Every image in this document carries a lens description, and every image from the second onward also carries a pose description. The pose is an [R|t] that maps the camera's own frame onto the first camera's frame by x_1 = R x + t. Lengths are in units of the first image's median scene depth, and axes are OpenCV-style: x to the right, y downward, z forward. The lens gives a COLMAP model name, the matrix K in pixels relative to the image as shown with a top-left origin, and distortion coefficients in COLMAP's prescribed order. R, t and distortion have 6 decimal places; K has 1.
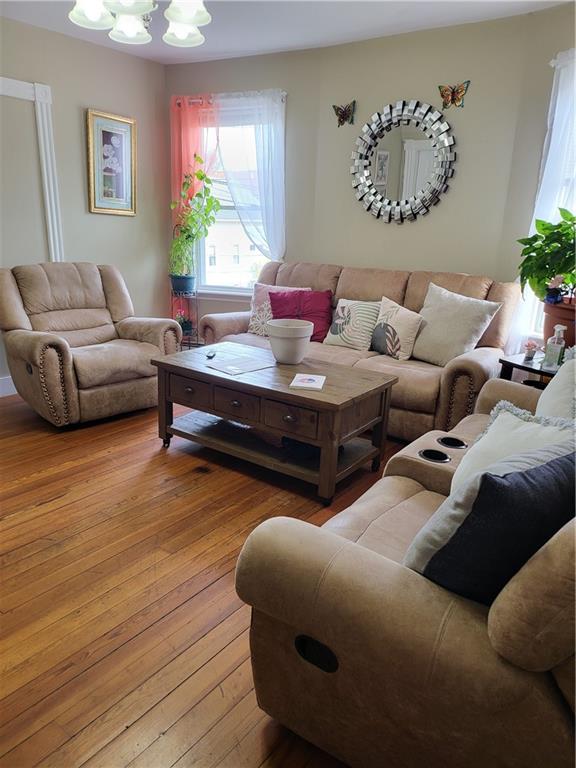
lens RADIAL K [[541.1, 0, 284.4], [0, 541.1, 389.1], [0, 0, 1]] dist [0.061617, -0.062924]
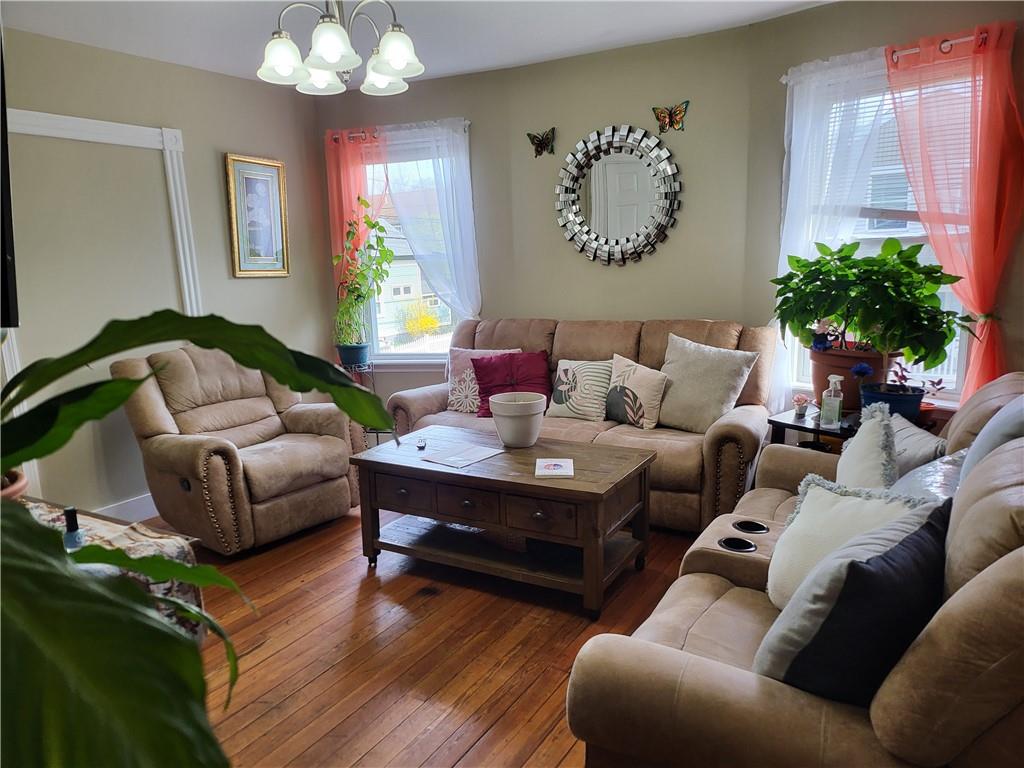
lens RADIAL K [[721.5, 0, 501.3], [0, 721.5, 402.0], [0, 0, 1]] dist [0.061617, -0.062924]
pose [[0.992555, -0.085657, 0.086584, -0.100874], [0.093212, 0.991807, -0.087351, -0.020506], [-0.078393, 0.094772, 0.992408, -0.075428]]
